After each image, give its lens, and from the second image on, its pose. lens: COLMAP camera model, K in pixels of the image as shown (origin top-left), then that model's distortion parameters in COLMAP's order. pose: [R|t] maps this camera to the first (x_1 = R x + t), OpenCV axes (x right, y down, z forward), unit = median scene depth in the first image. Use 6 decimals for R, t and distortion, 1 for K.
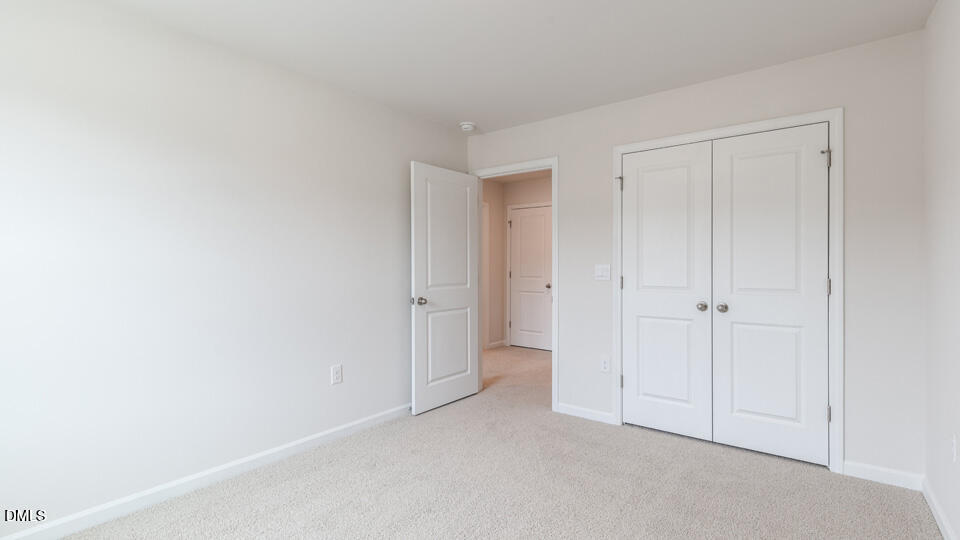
lens RADIAL K [[441.1, 0, 485.9], [0, 441.1, 268.5], [0, 0, 1]] dist [0.002591, 0.000154]
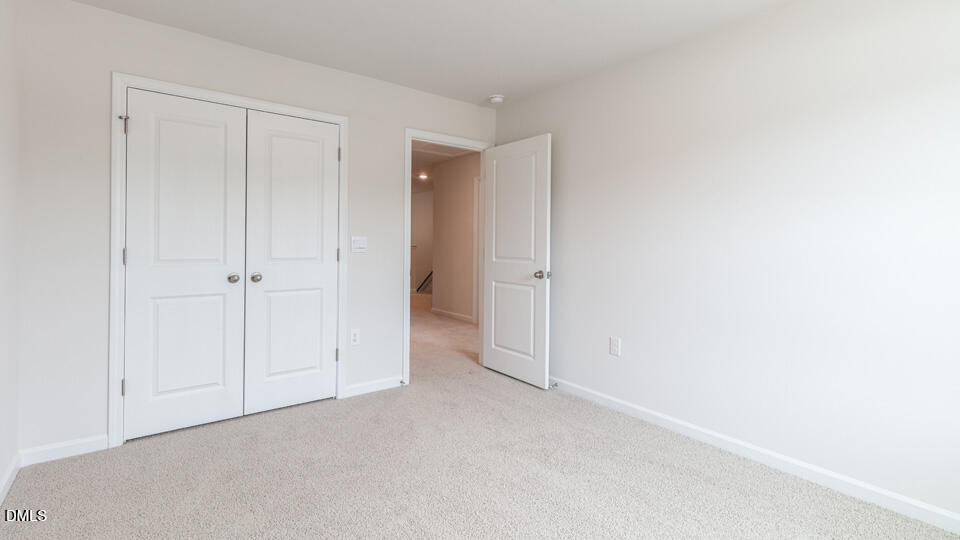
lens RADIAL K [[449.1, 0, 481.5], [0, 449.1, 243.2], [0, 0, 1]] dist [0.000393, -0.000096]
pose [[0.255948, 0.000670, 0.966690, -0.321377], [-0.011182, 0.999935, 0.002268, 0.000647], [-0.966626, -0.011390, 0.255939, 0.239187]]
